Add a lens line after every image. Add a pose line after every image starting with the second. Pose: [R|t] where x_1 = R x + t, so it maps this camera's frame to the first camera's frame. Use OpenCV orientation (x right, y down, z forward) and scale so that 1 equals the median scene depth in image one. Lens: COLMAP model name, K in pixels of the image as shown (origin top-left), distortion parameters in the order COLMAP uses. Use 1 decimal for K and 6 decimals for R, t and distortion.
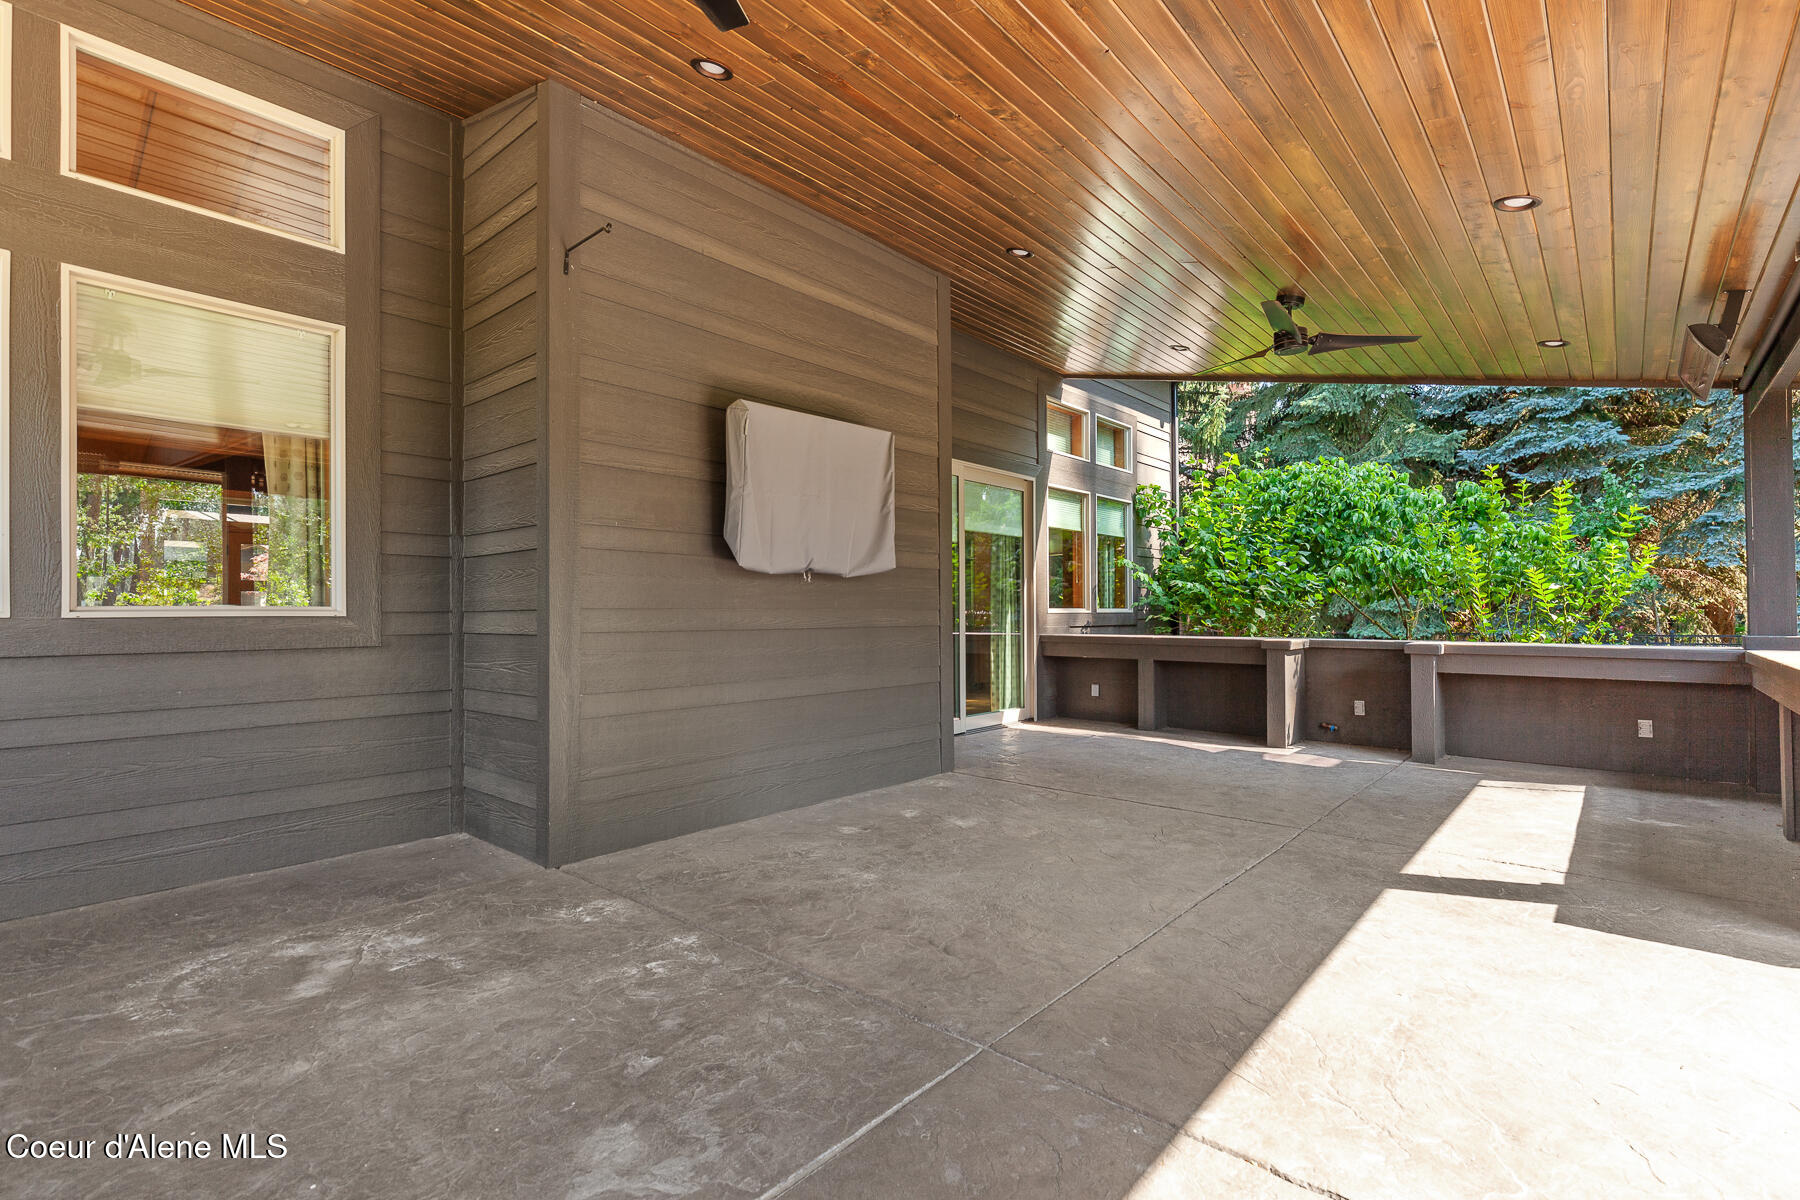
lens RADIAL K [[825.9, 0, 903.7], [0, 825.9, 604.1], [0, 0, 1]] dist [0.005589, 0.000919]
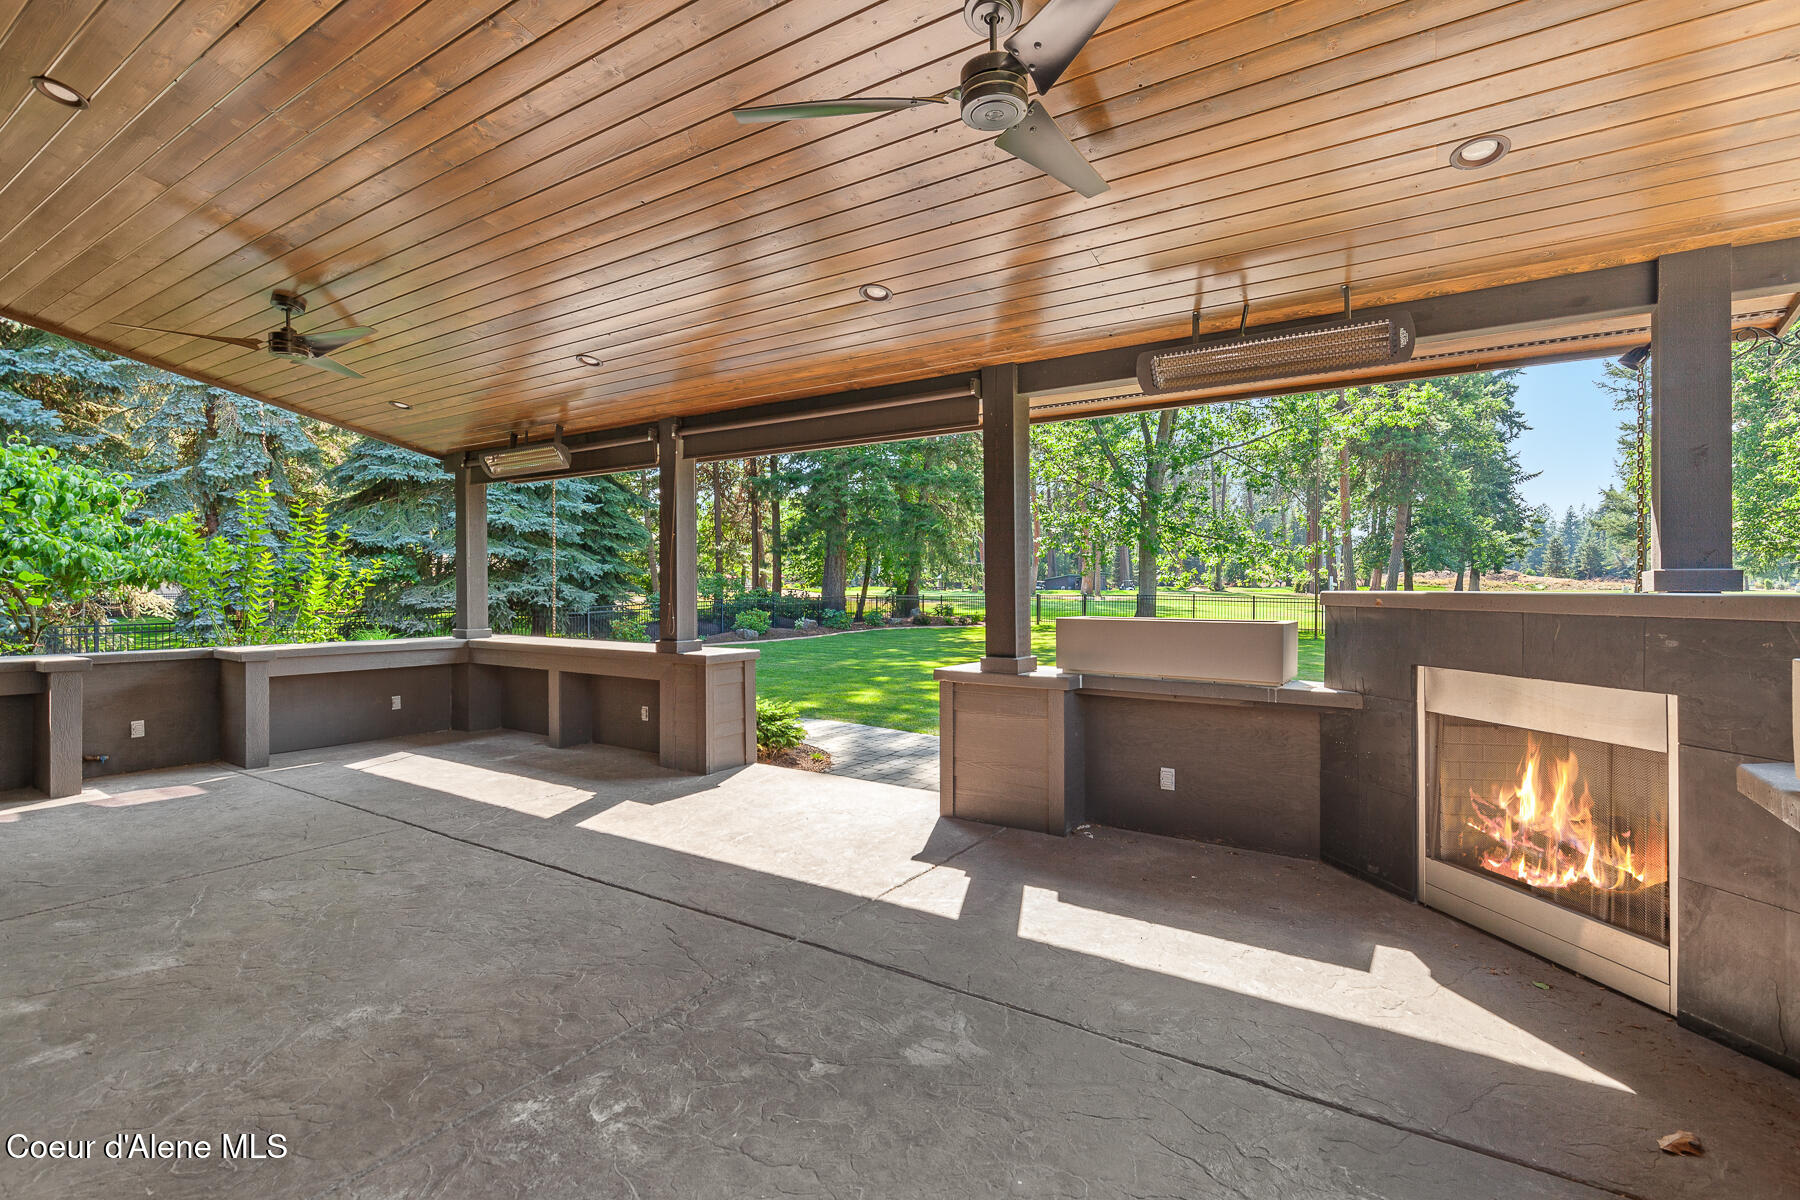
lens RADIAL K [[825.9, 0, 898.6], [0, 825.9, 594.5], [0, 0, 1]] dist [0.005589, 0.000919]
pose [[-0.126783, -0.005187, 0.991917, -0.901234], [-0.010404, 0.999938, 0.003899, -0.062798], [-0.991876, -0.009826, -0.126829, 0.647601]]
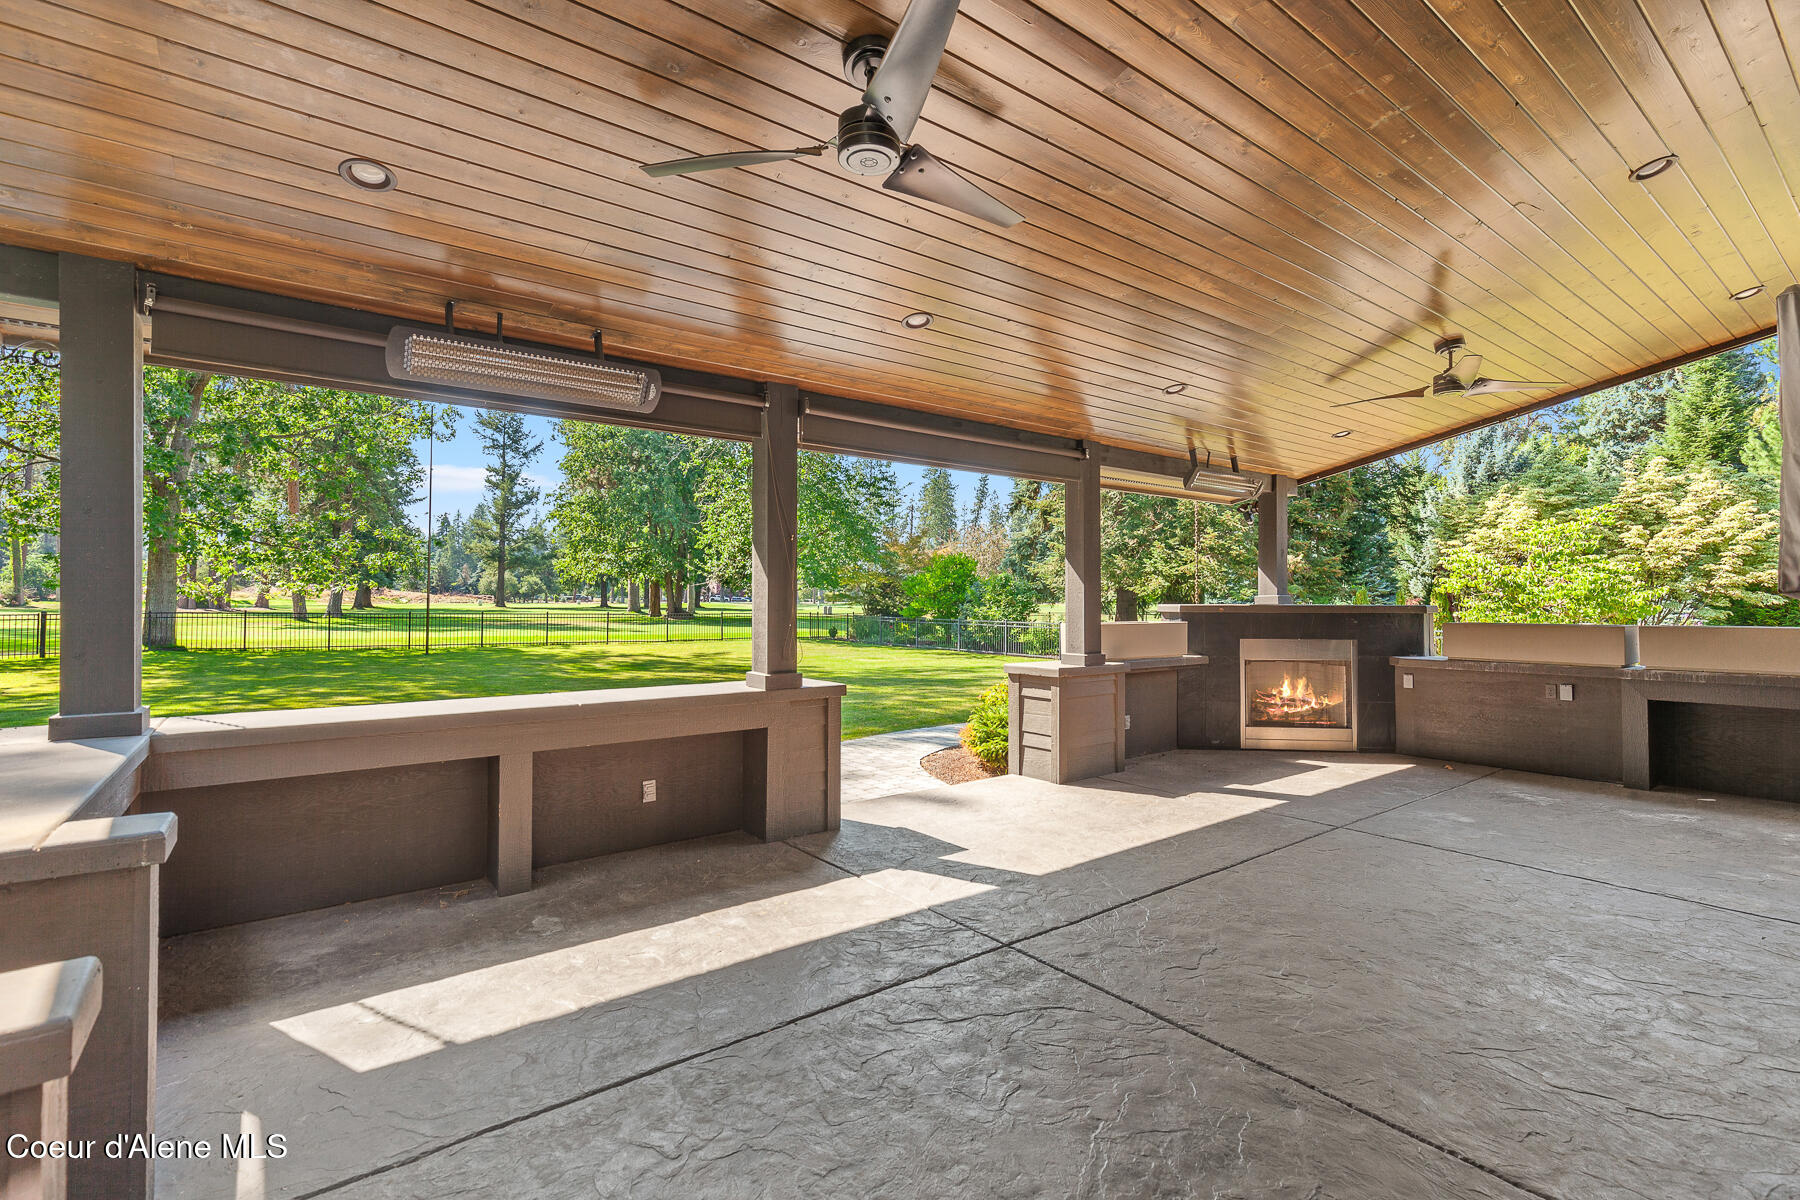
lens RADIAL K [[825.9, 0, 895.0], [0, 825.9, 596.7], [0, 0, 1]] dist [0.005589, 0.000919]
pose [[-0.978318, 0.005605, 0.207034, 0.532487], [0.002351, 0.999870, -0.015960, -0.056522], [-0.207097, -0.015127, -0.978204, 2.290718]]
